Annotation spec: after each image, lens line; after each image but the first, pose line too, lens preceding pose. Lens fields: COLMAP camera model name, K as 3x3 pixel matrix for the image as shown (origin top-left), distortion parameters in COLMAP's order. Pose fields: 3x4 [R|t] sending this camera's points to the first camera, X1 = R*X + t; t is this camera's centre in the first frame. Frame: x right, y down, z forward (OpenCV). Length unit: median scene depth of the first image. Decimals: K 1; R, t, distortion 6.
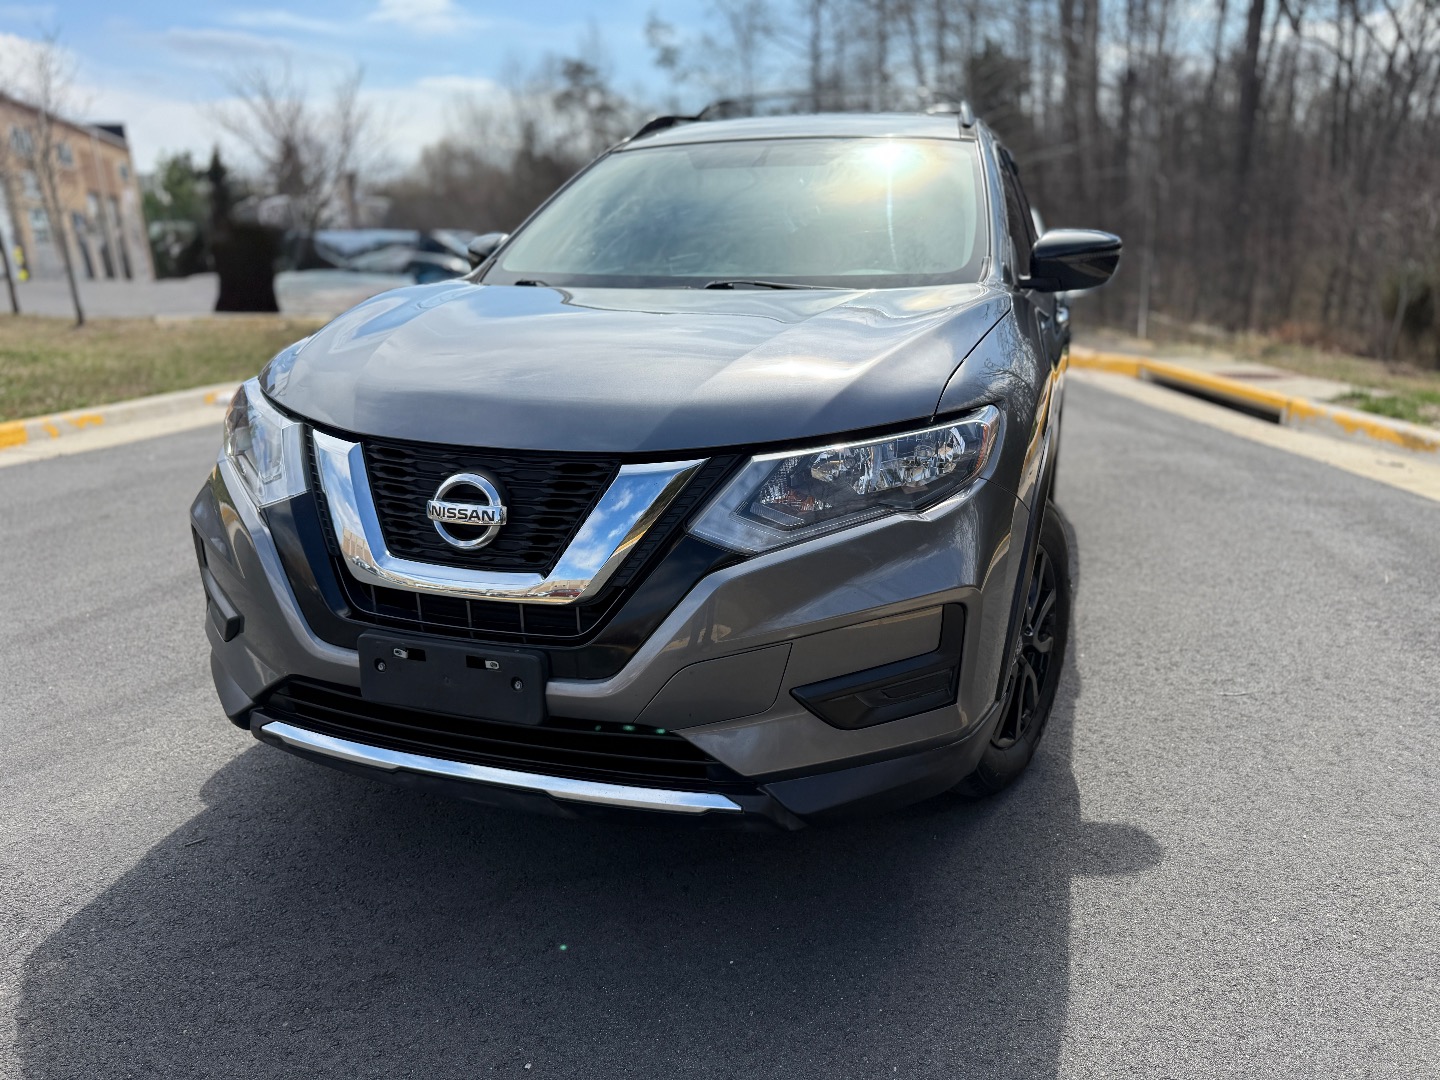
lens RADIAL K [[1015.9, 0, 724.7], [0, 1015.9, 543.6], [0, 0, 1]] dist [0.011468, -0.011707]
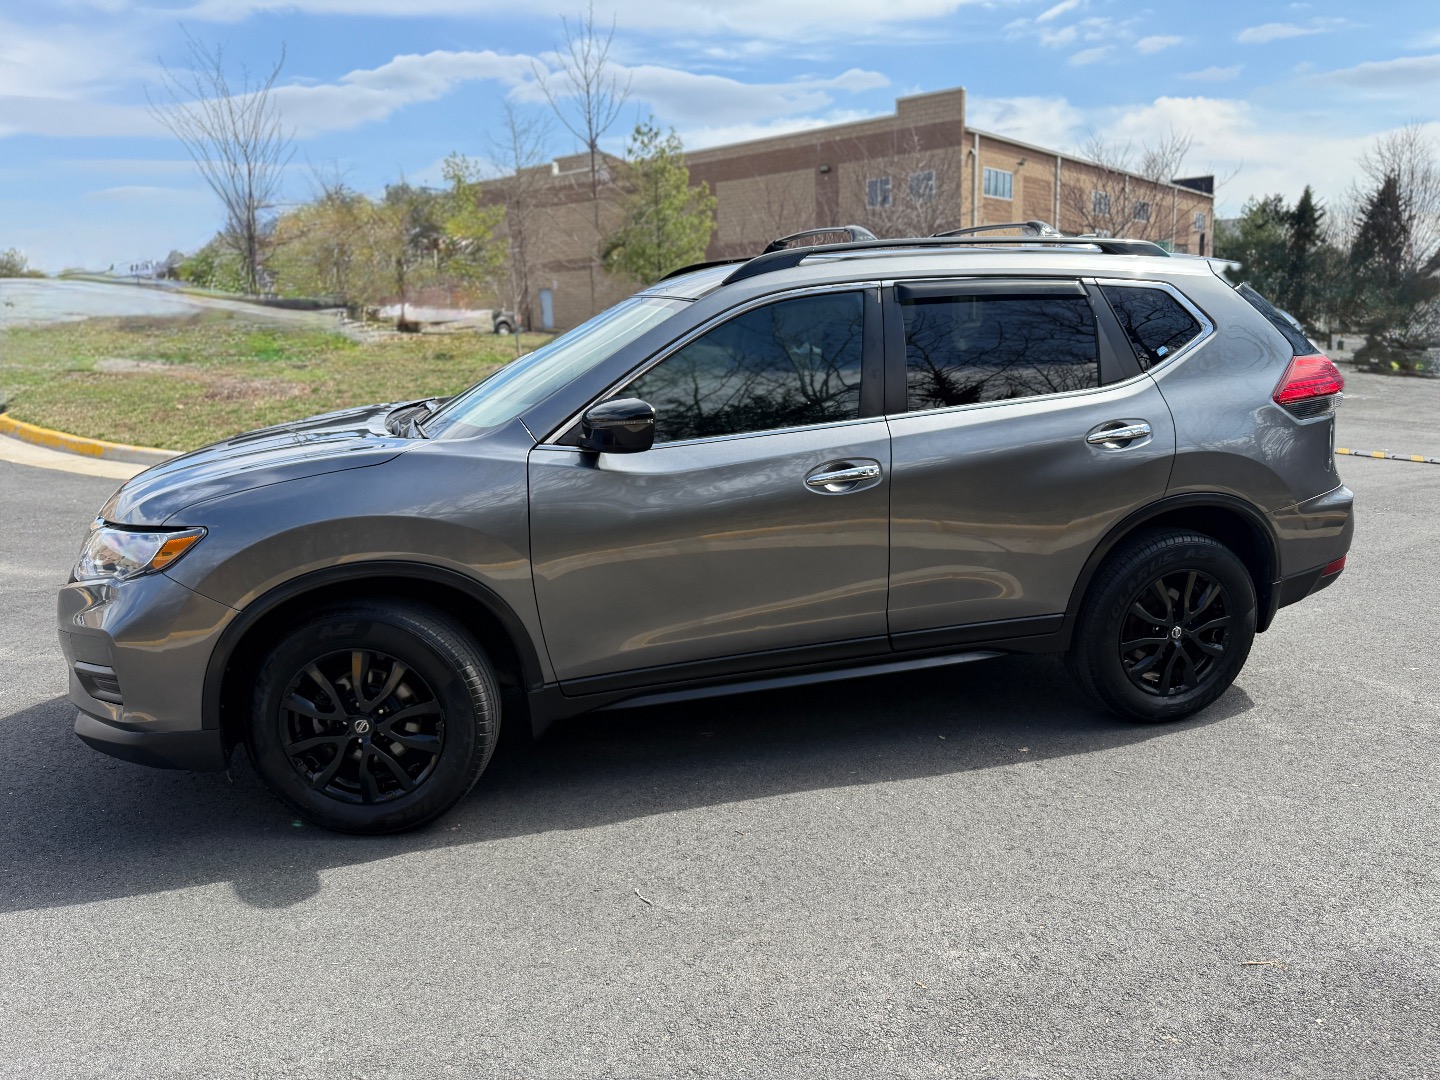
lens RADIAL K [[1017.5, 0, 720.0], [0, 1017.5, 540.0], [0, 0, 1]] dist [0.073240, -0.095518]
pose [[0.569037, 0.184241, -0.801406, 1.545160], [-0.217698, 0.973557, 0.069242, -0.314477], [0.792971, 0.135064, 0.594099, 0.573165]]
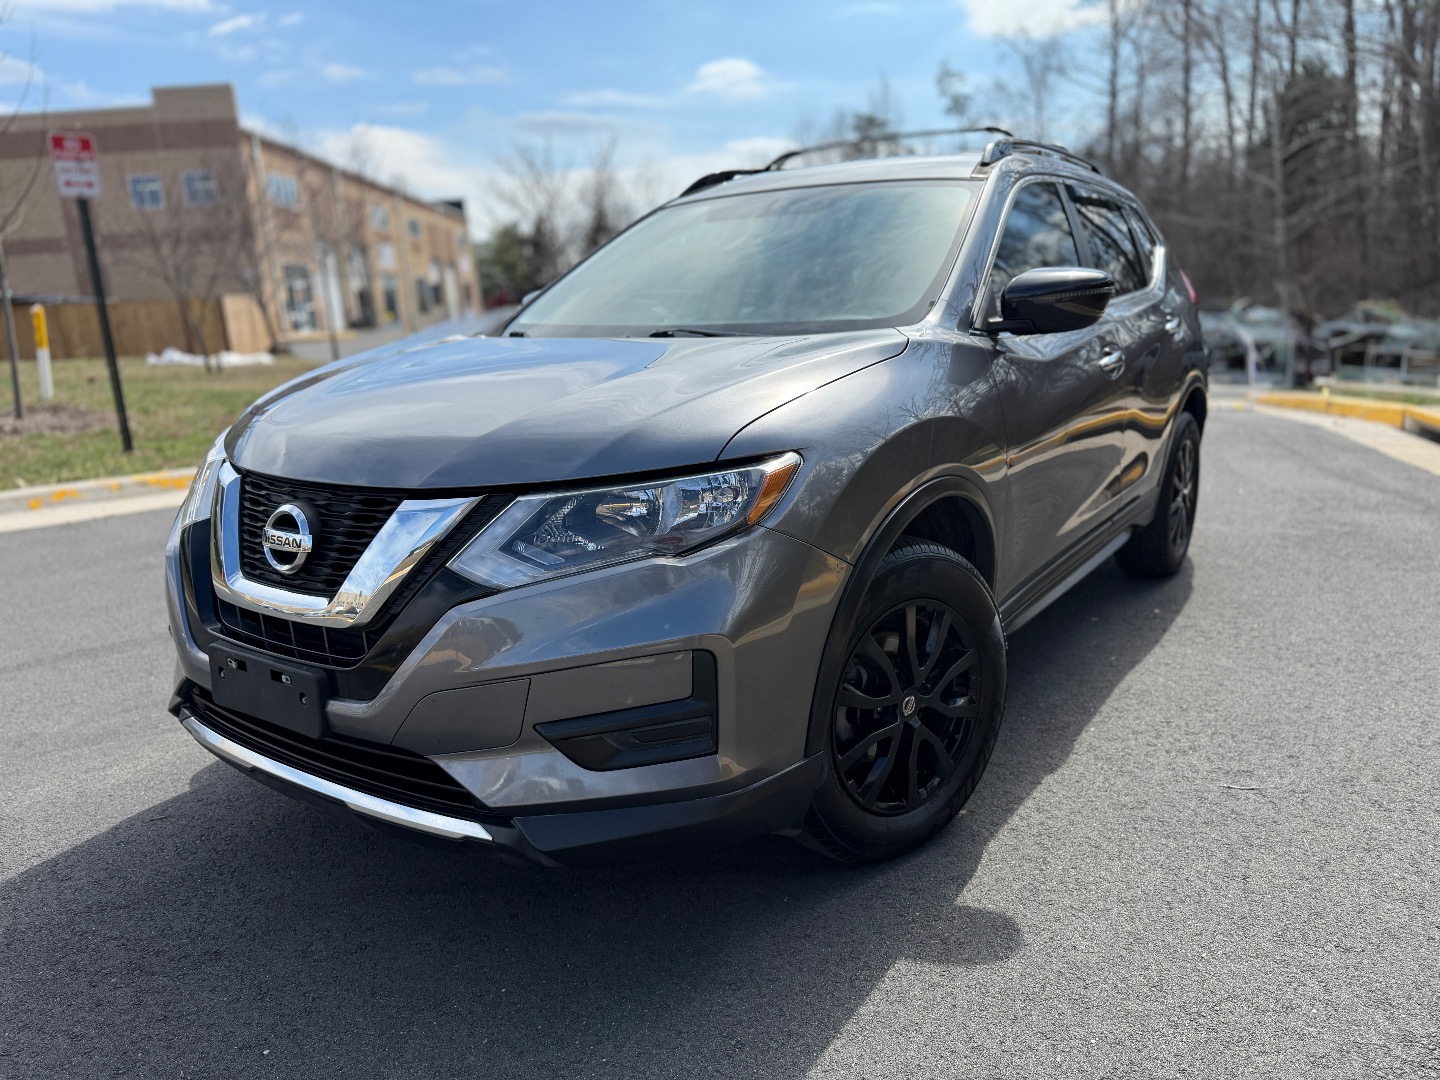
lens RADIAL K [[1013.6, 0, 727.6], [0, 1013.6, 546.2], [0, 0, 1]] dist [0.001605, 0.002000]
pose [[0.963473, 0.040437, -0.264734, 0.375167], [-0.051130, 0.998126, -0.033623, -0.008494], [0.262879, 0.045931, 0.963735, 0.046314]]
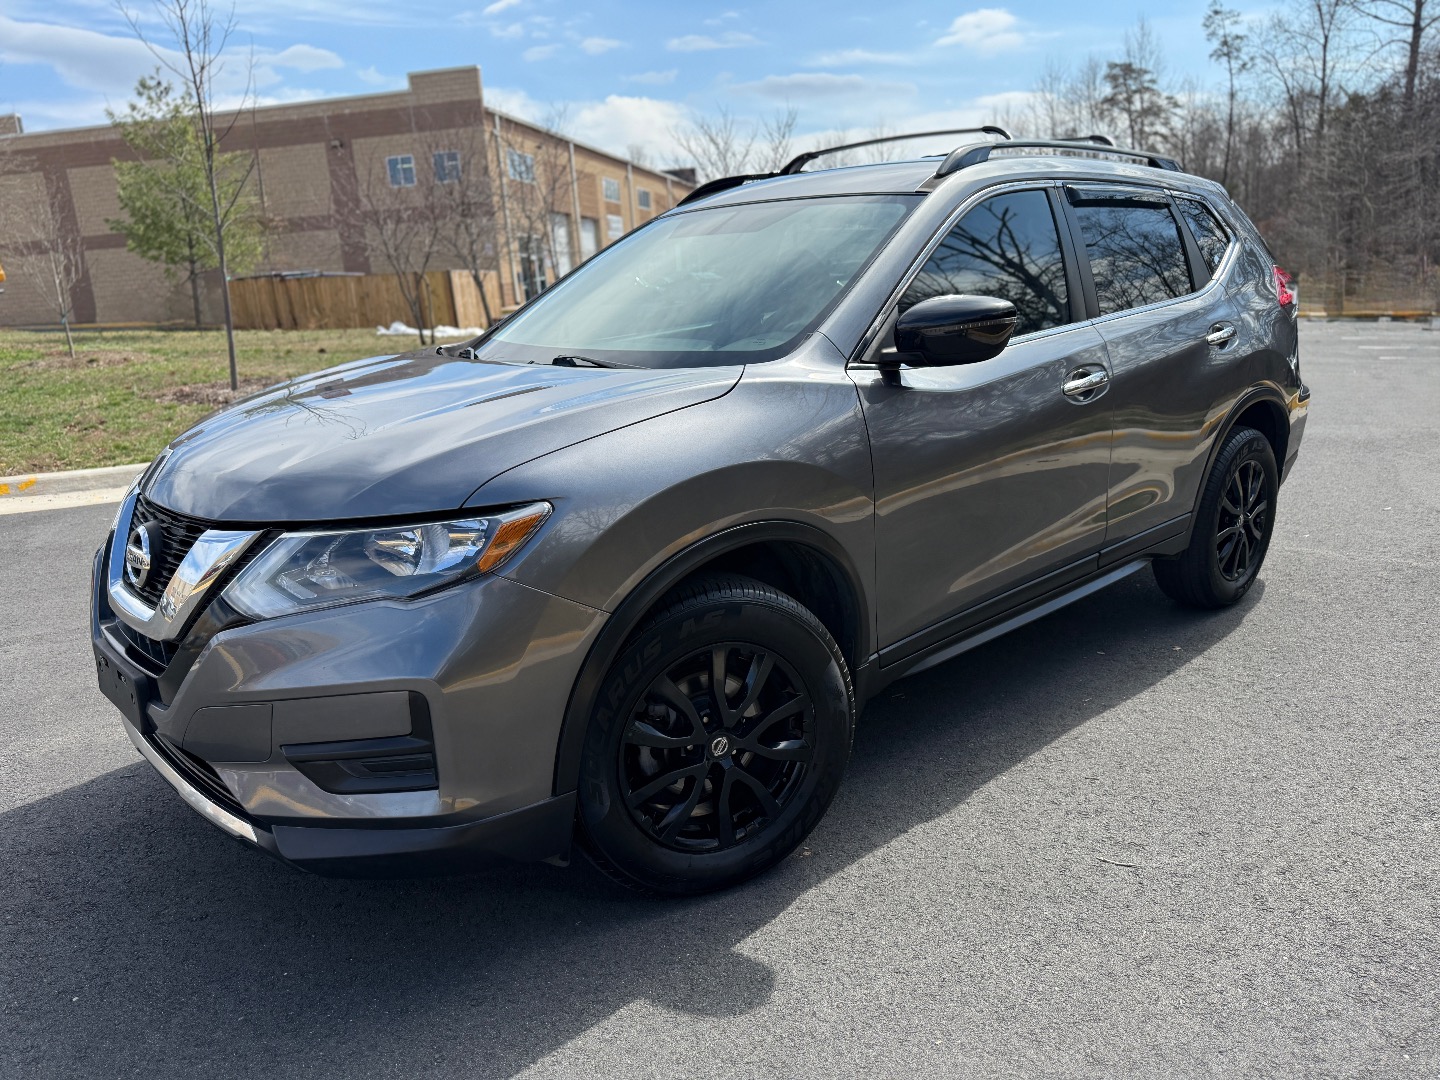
lens RADIAL K [[1015.9, 0, 724.7], [0, 1015.9, 543.6], [0, 0, 1]] dist [0.011468, -0.011707]
pose [[0.880247, 0.097517, -0.464388, 0.725063], [-0.103667, 0.994535, 0.012342, -0.102832], [0.463054, 0.037277, 0.885546, 0.162103]]
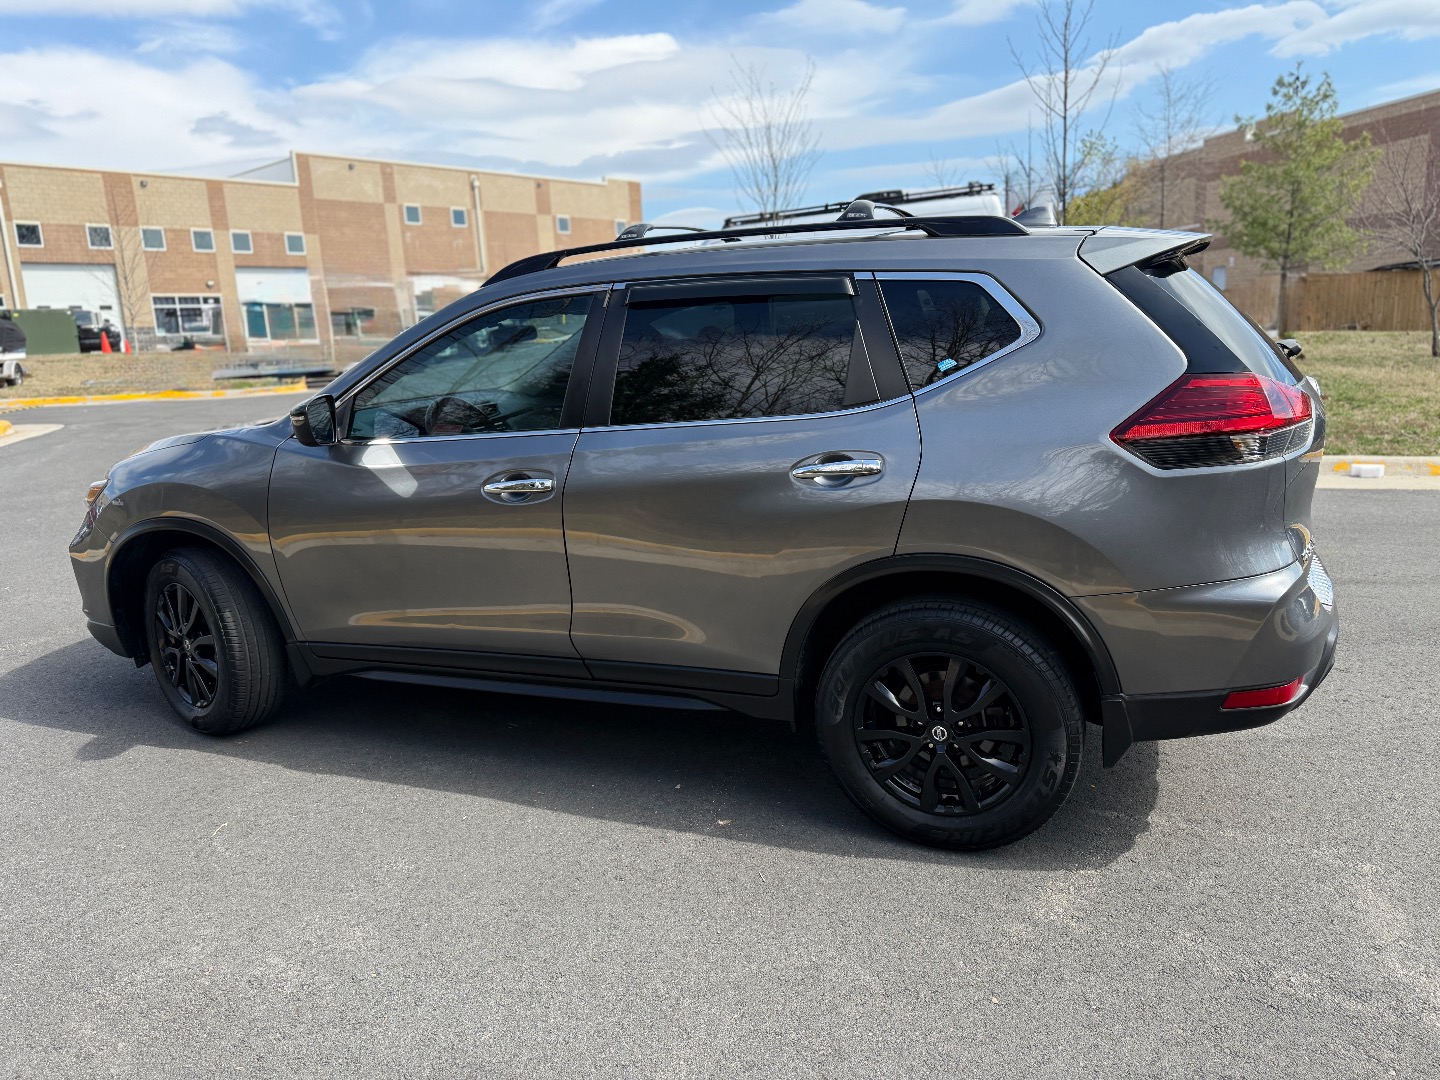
lens RADIAL K [[1015.9, 0, 724.7], [0, 1015.9, 543.6], [0, 0, 1]] dist [0.011468, -0.011707]
pose [[-0.036081, 0.237269, -0.970774, 1.827540], [-0.241046, 0.940659, 0.238868, -0.659189], [0.969843, 0.242619, 0.023252, 1.775794]]
